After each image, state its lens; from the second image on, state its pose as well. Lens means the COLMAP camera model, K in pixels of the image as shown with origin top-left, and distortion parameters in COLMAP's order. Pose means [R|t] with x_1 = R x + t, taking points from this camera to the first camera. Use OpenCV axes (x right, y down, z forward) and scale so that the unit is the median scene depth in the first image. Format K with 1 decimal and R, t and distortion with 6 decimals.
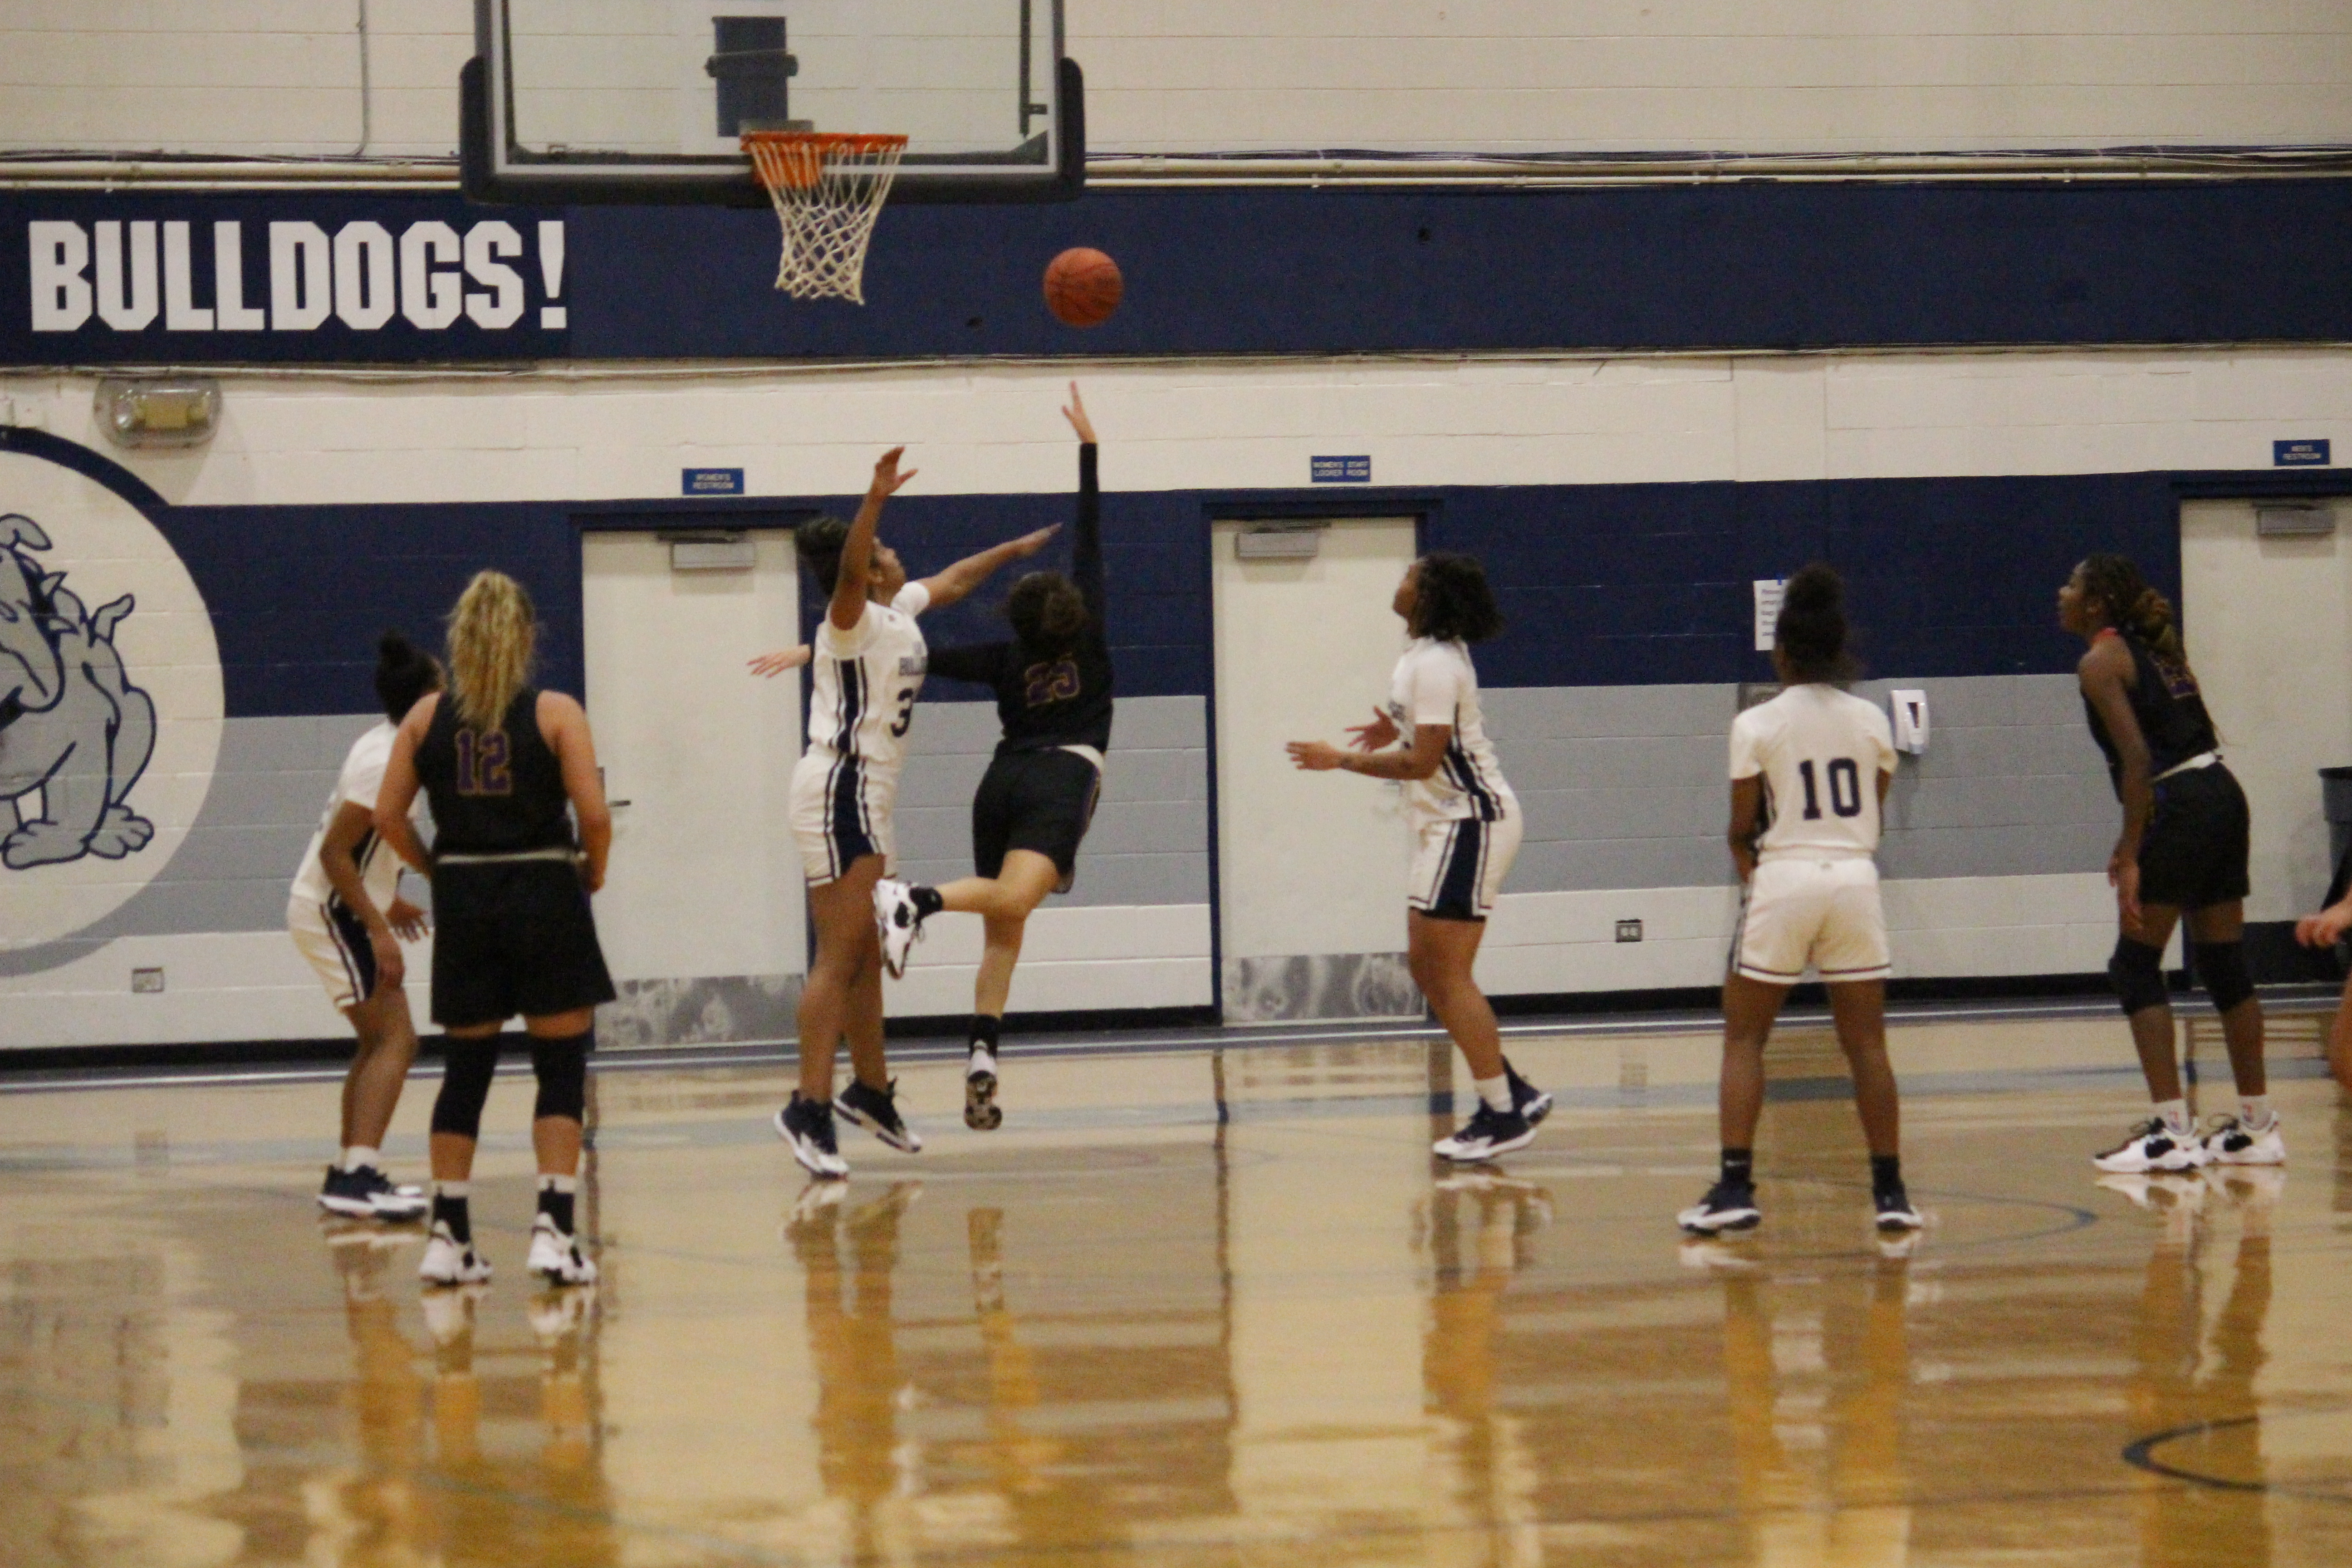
lens RADIAL K [[7528.0, 0, 1176.2], [0, 7528.0, 786.9], [0, 0, 1]] dist [0.162827, 0.000000]
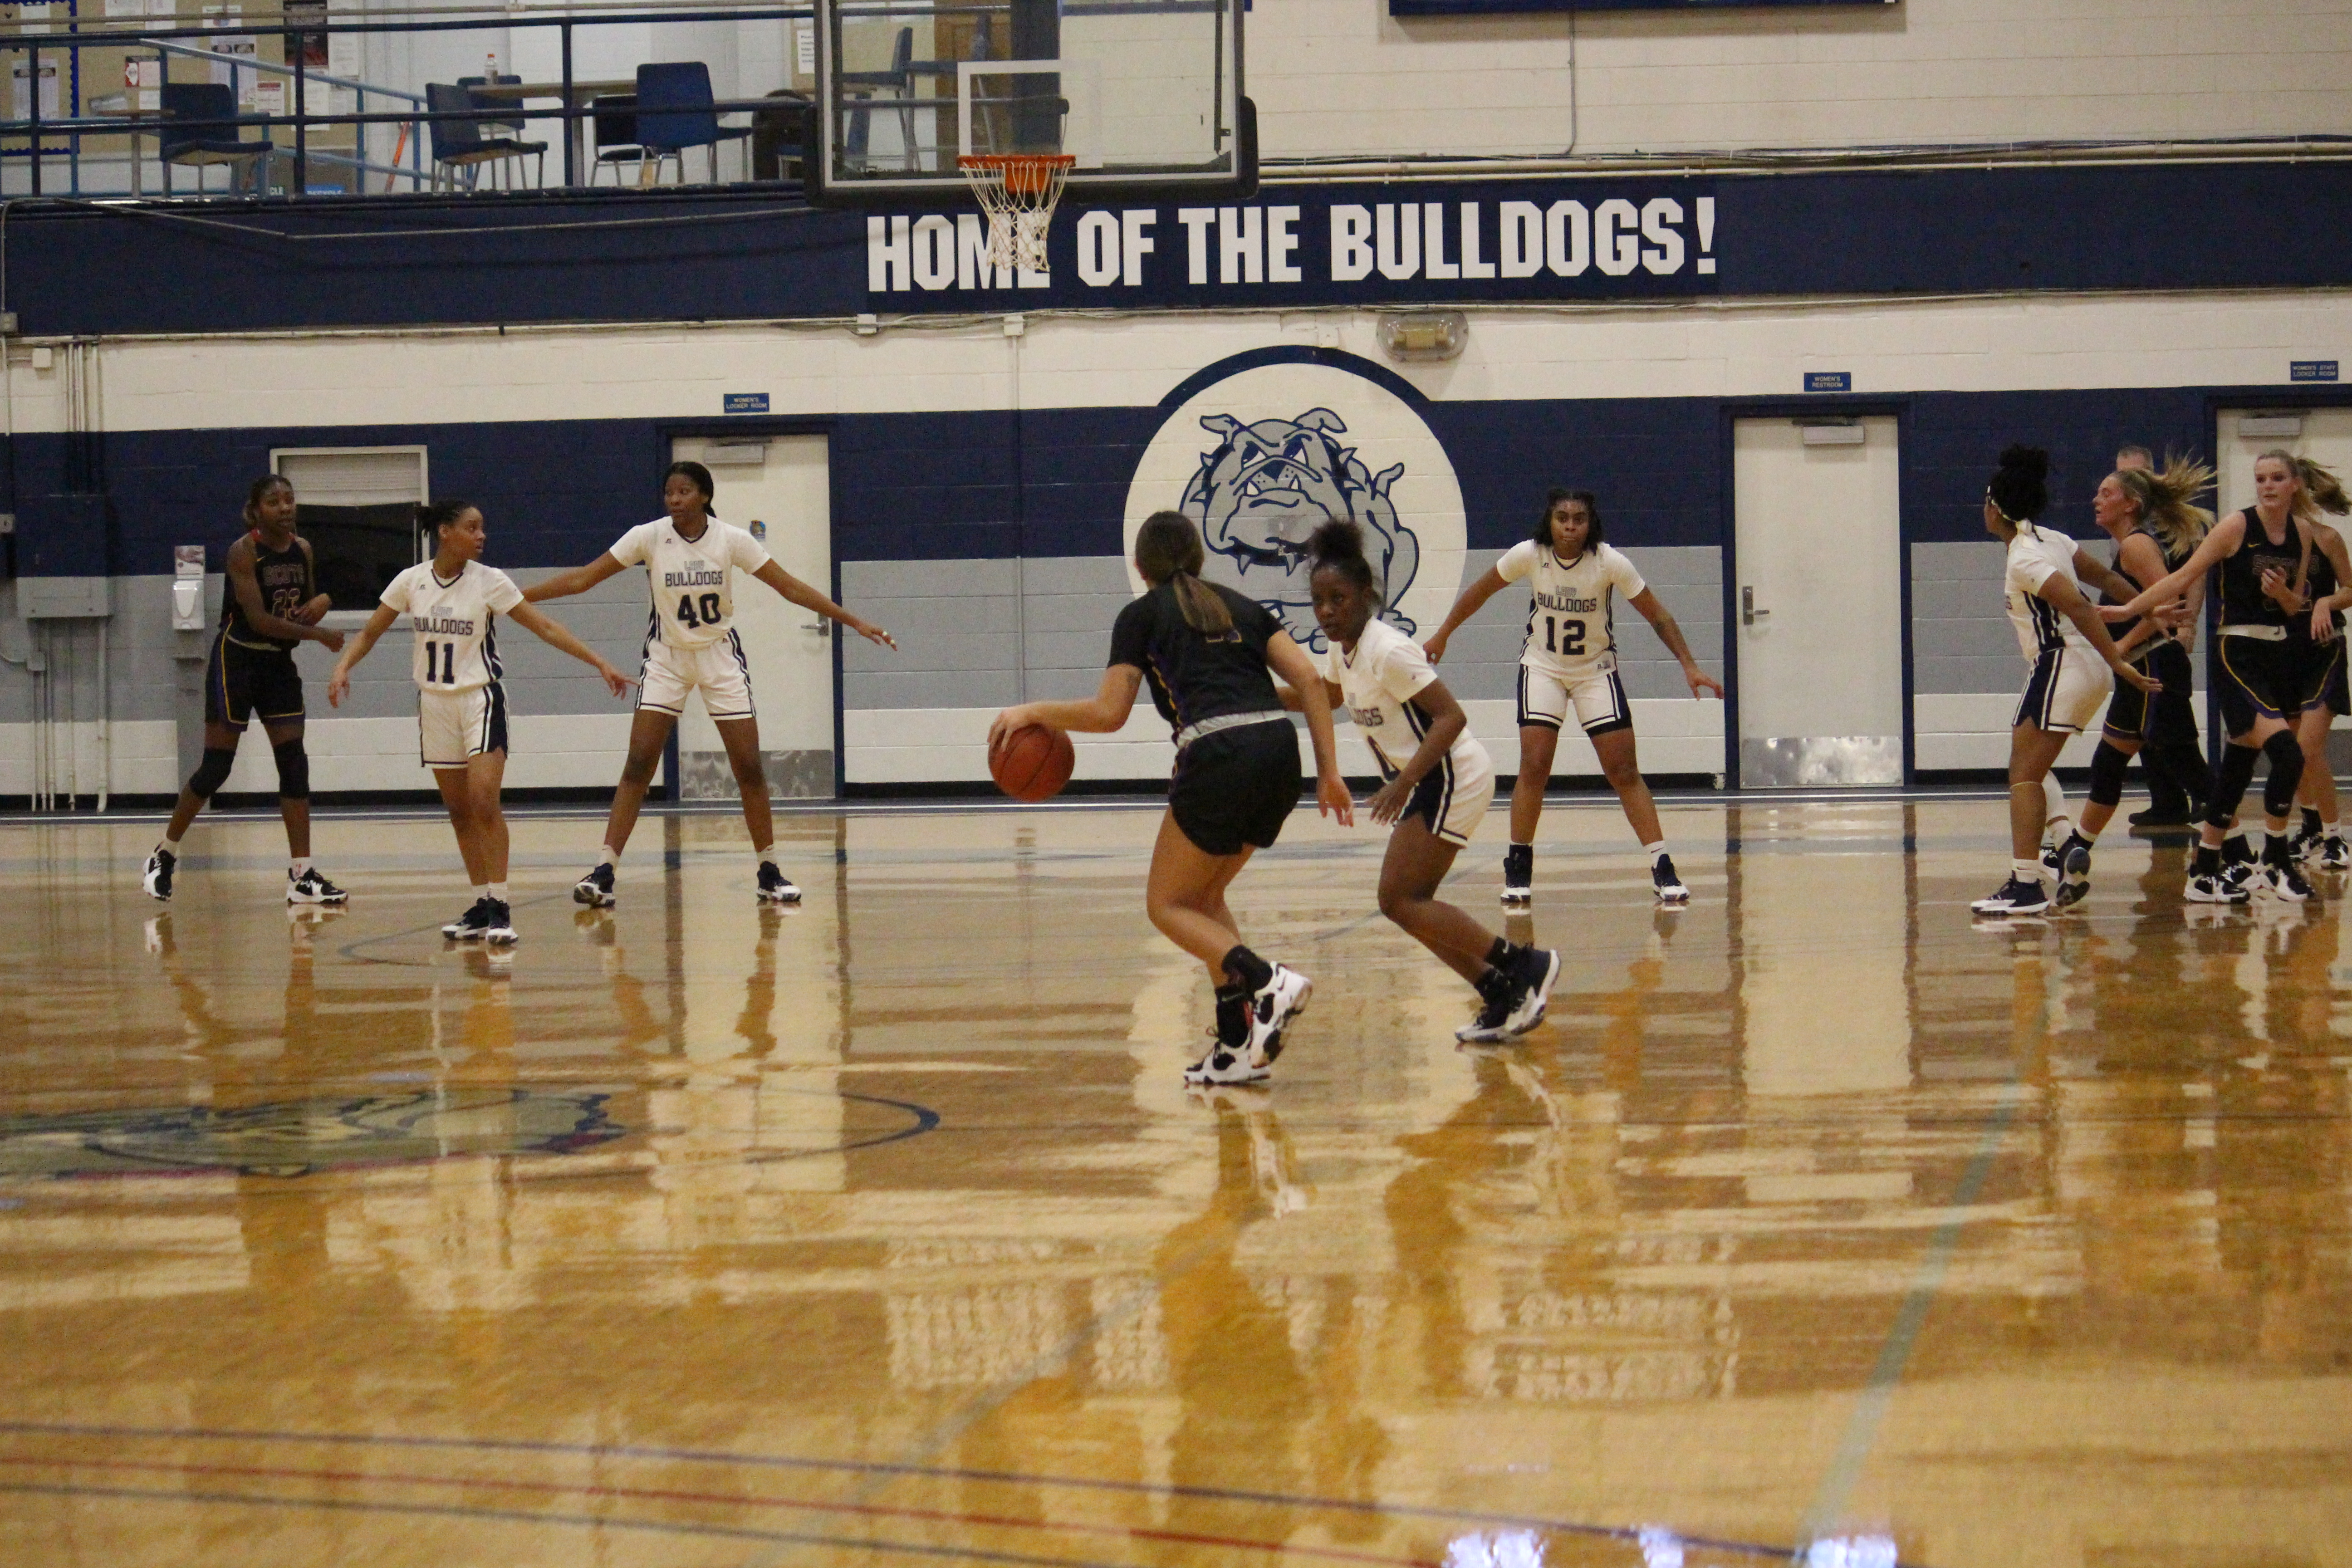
lens RADIAL K [[5270.5, 0, 1175.7], [0, 5270.5, 778.4], [0, 0, 1]] dist [-0.083910, 0.000000]
pose [[0.931593, 0.022950, -0.362779, 0.186755], [-0.008960, 0.999151, 0.040201, -0.005448], [0.363394, -0.034200, 0.931008, 0.048313]]
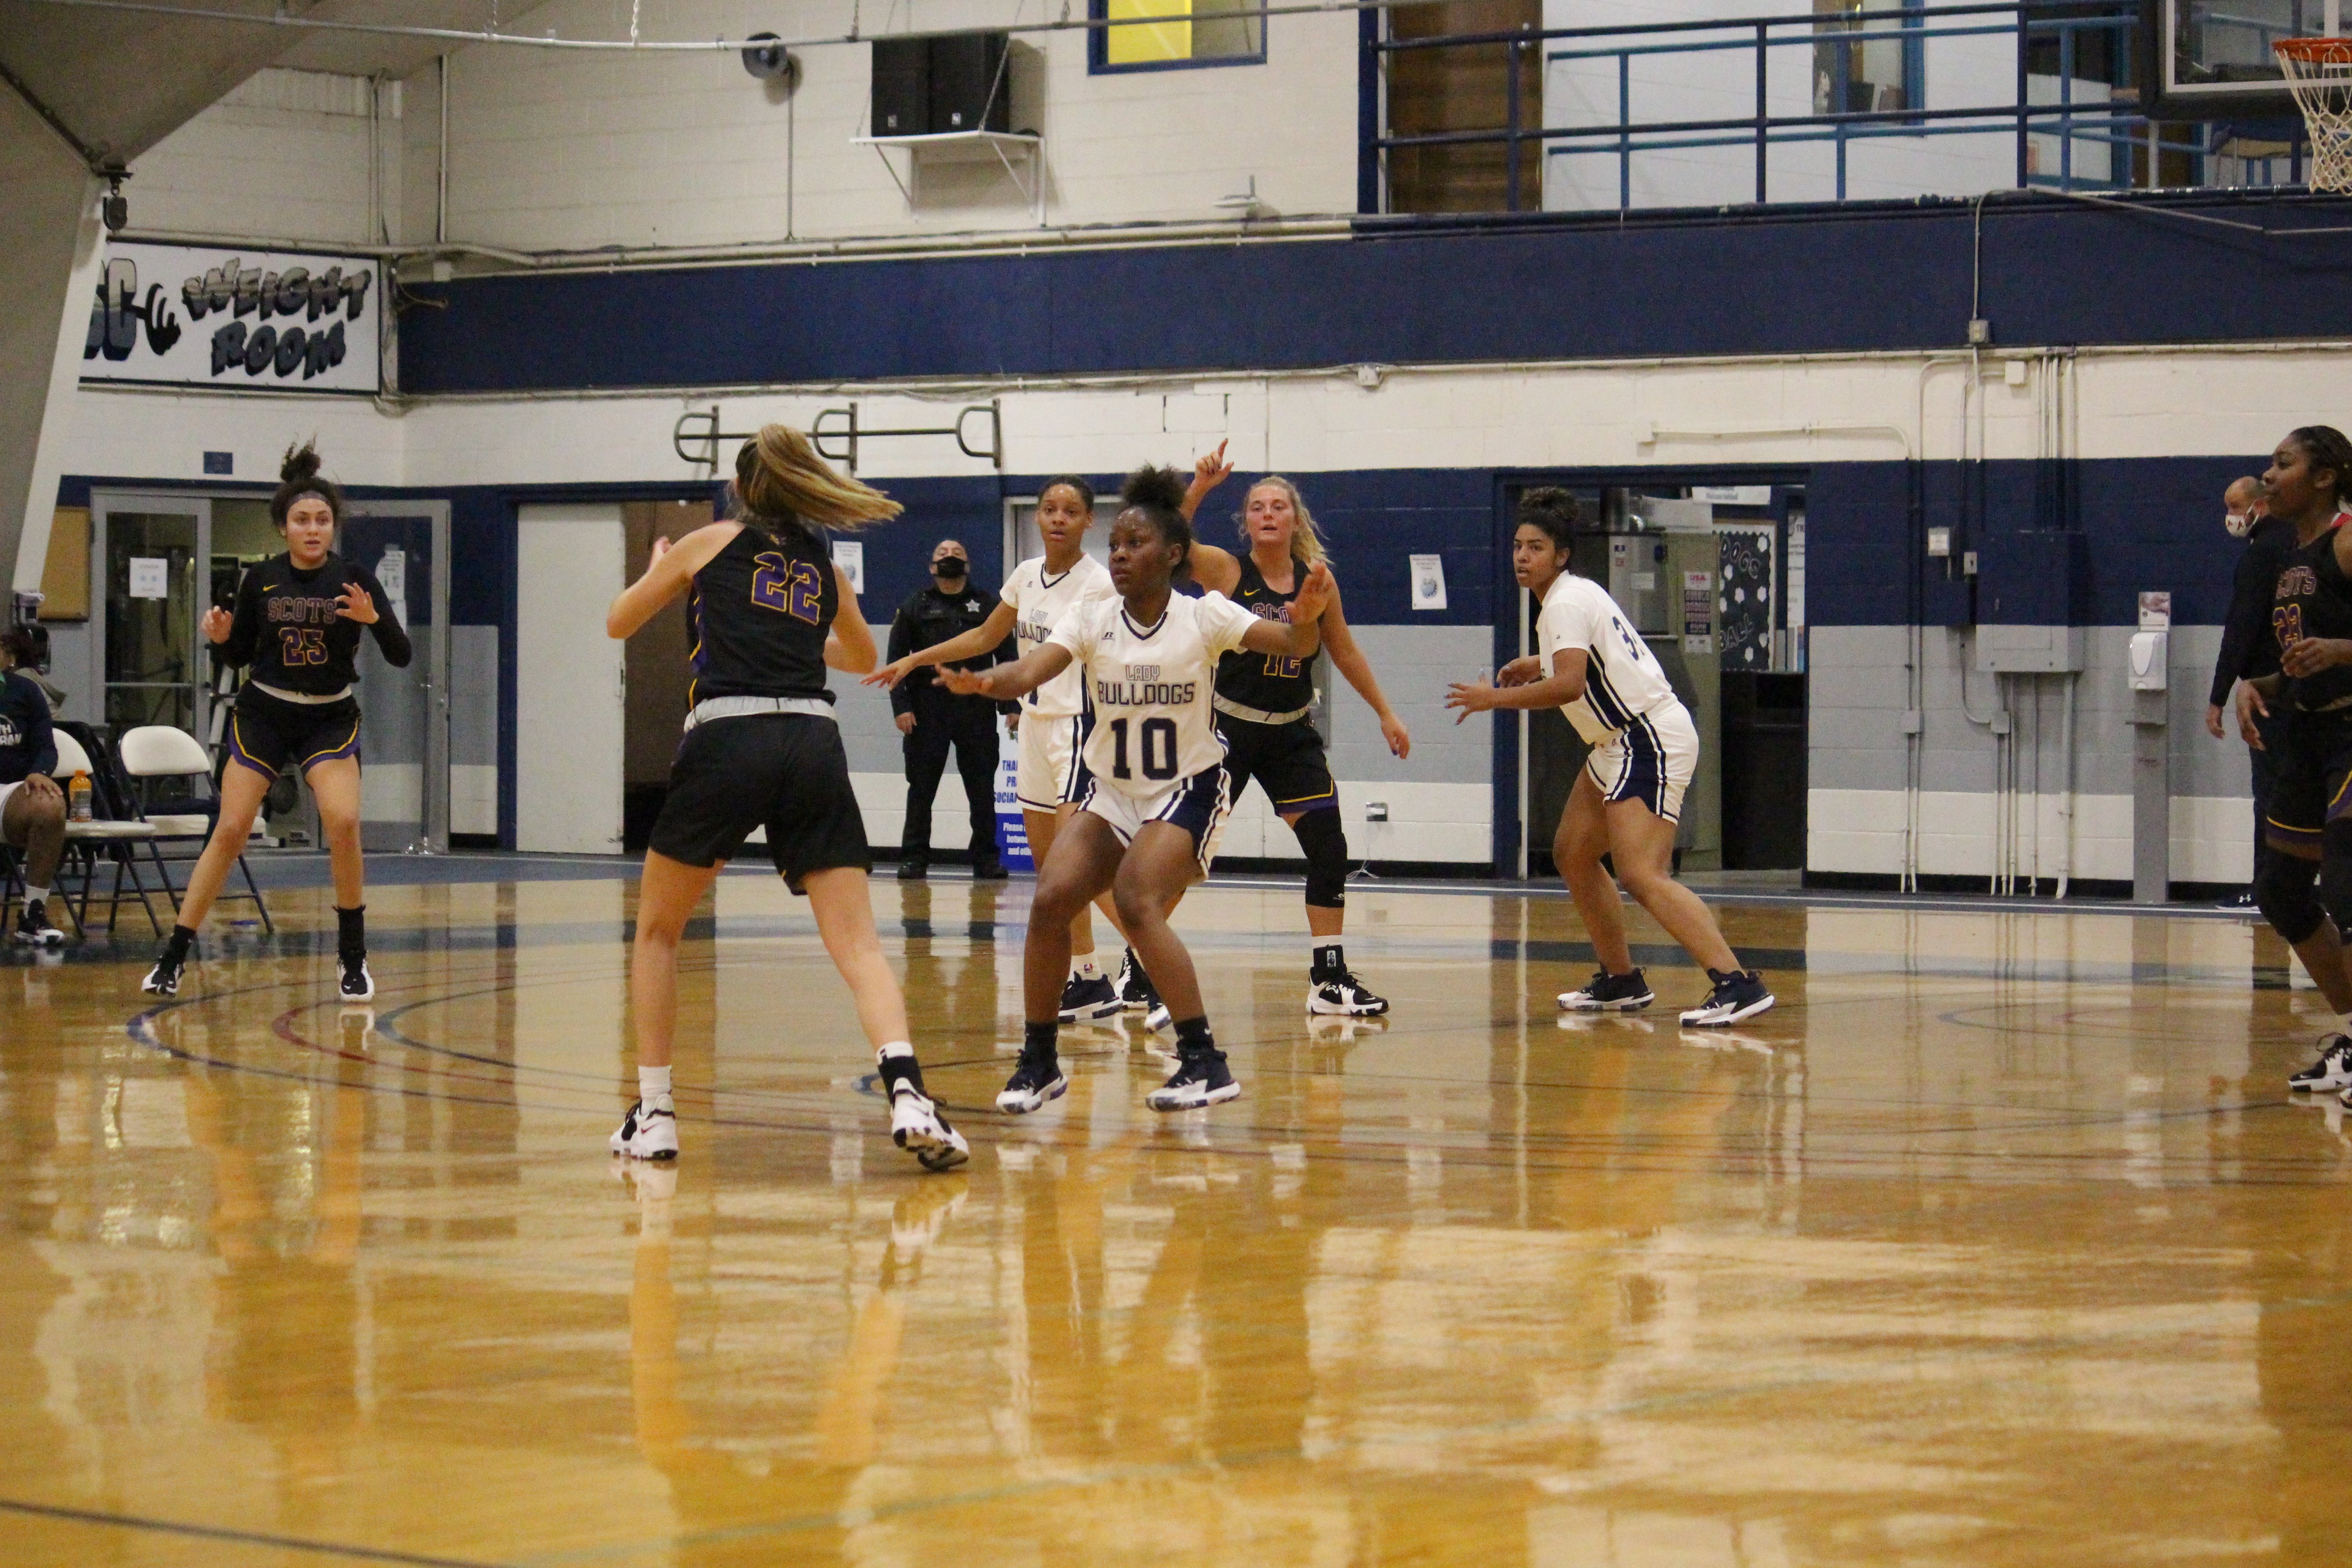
lens RADIAL K [[6938.3, 0, 1175.4], [0, 6938.3, 782.9], [0, 0, 1]] dist [-0.307034, 0.000000]
pose [[0.580278, 0.043142, -0.813275, 0.814610], [-0.023847, 0.999068, 0.035982, -0.023037], [0.814069, -0.001485, 0.580766, 0.226846]]
